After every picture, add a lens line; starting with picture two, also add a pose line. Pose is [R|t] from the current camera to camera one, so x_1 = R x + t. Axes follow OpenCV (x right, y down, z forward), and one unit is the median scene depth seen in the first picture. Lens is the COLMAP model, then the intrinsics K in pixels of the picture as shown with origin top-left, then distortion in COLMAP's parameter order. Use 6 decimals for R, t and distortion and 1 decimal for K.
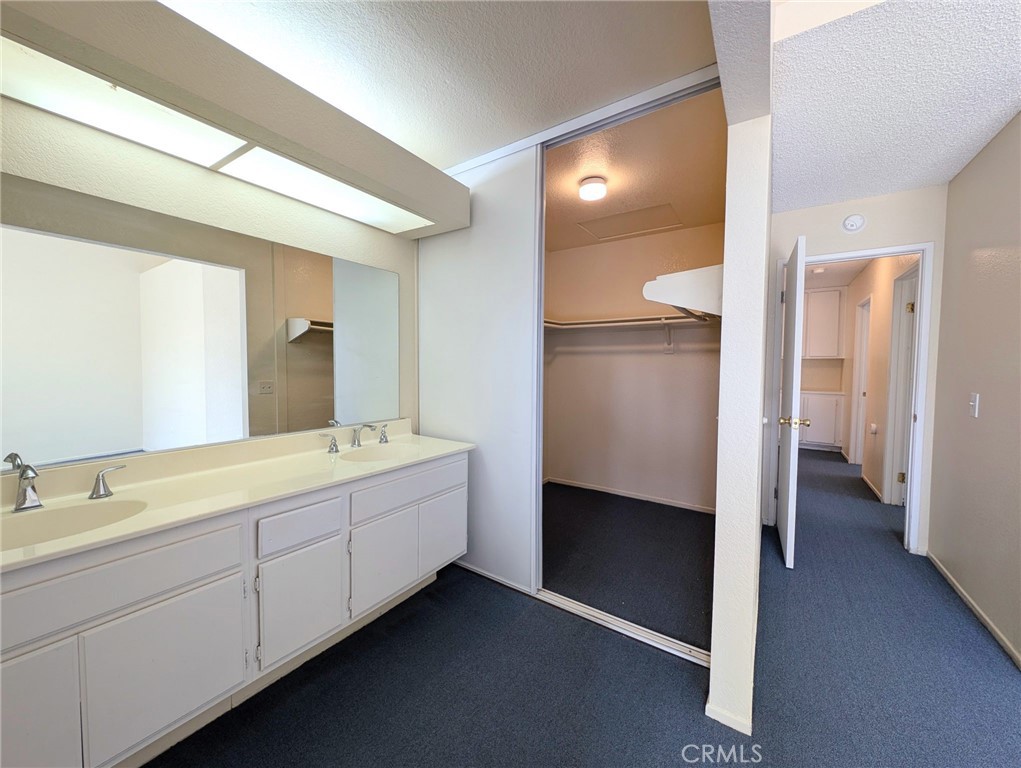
lens RADIAL K [[385.3, 0, 513.8], [0, 385.3, 381.7], [0, 0, 1]] dist [0.012337, -0.004060]
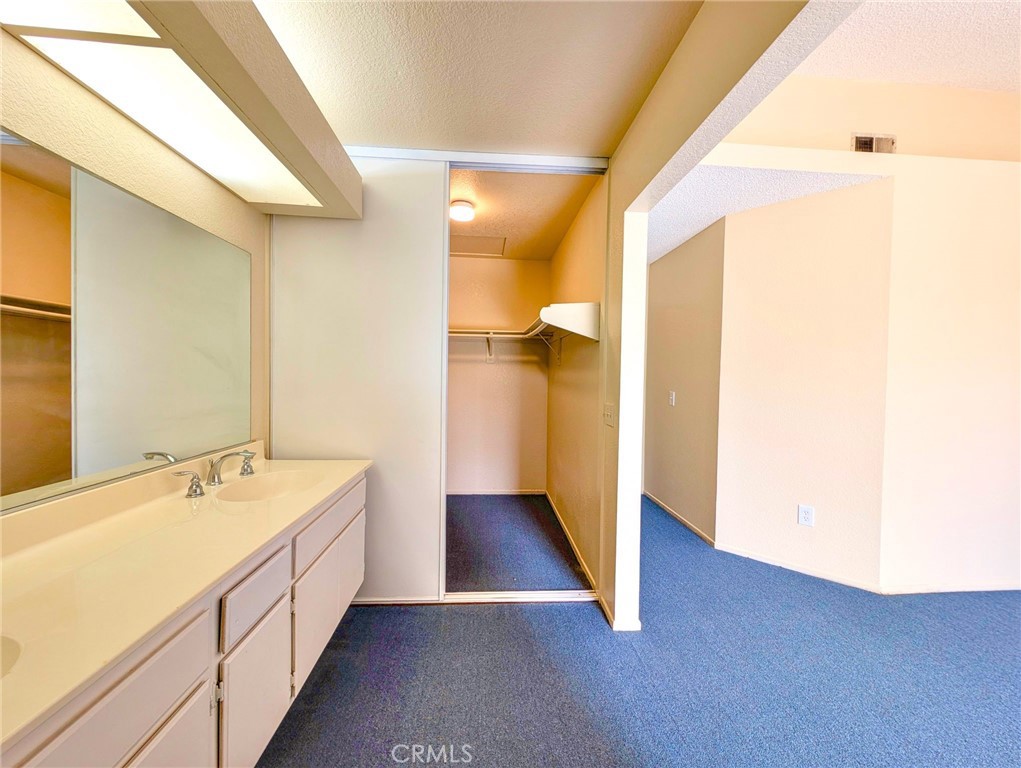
lens RADIAL K [[385.3, 0, 513.8], [0, 385.3, 381.7], [0, 0, 1]] dist [0.012337, -0.004060]
pose [[0.793631, -0.006578, 0.608364, -0.351701], [0.015698, 0.999830, -0.009668, -0.007712], [-0.608197, 0.017223, 0.793599, 0.064403]]
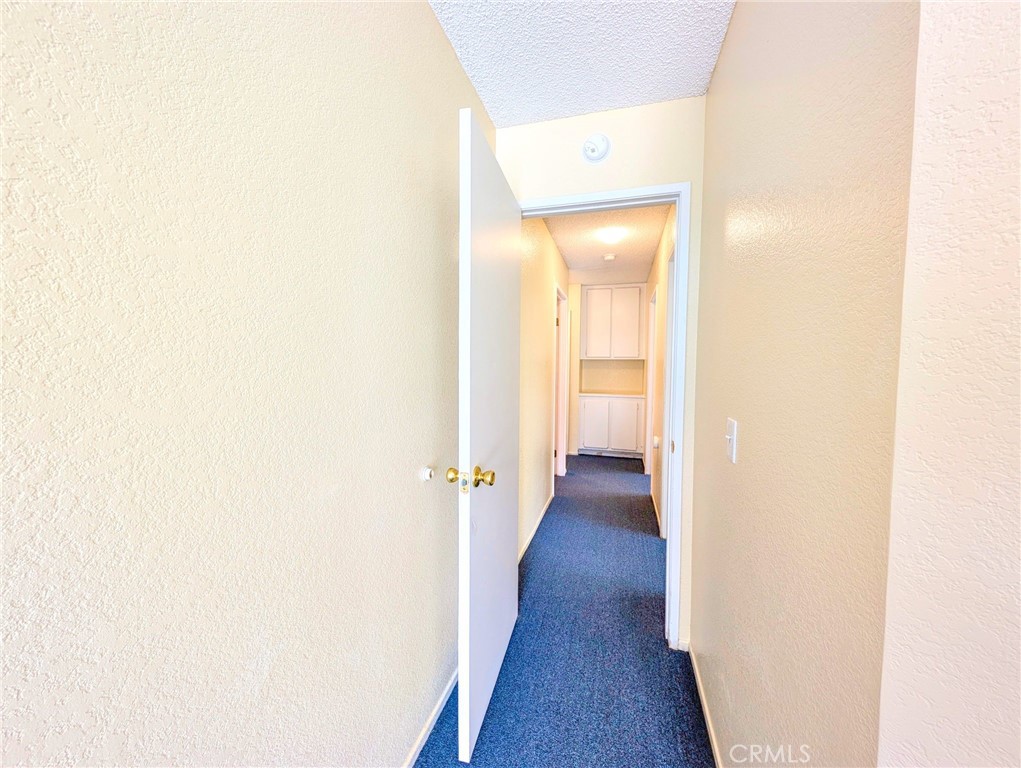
lens RADIAL K [[385.3, 0, 513.8], [0, 385.3, 381.7], [0, 0, 1]] dist [0.012337, -0.004060]
pose [[0.950414, -0.010805, 0.310800, 0.624773], [0.011475, 0.999934, -0.000329, -0.022027], [-0.310776, 0.003879, 0.950475, 0.497141]]
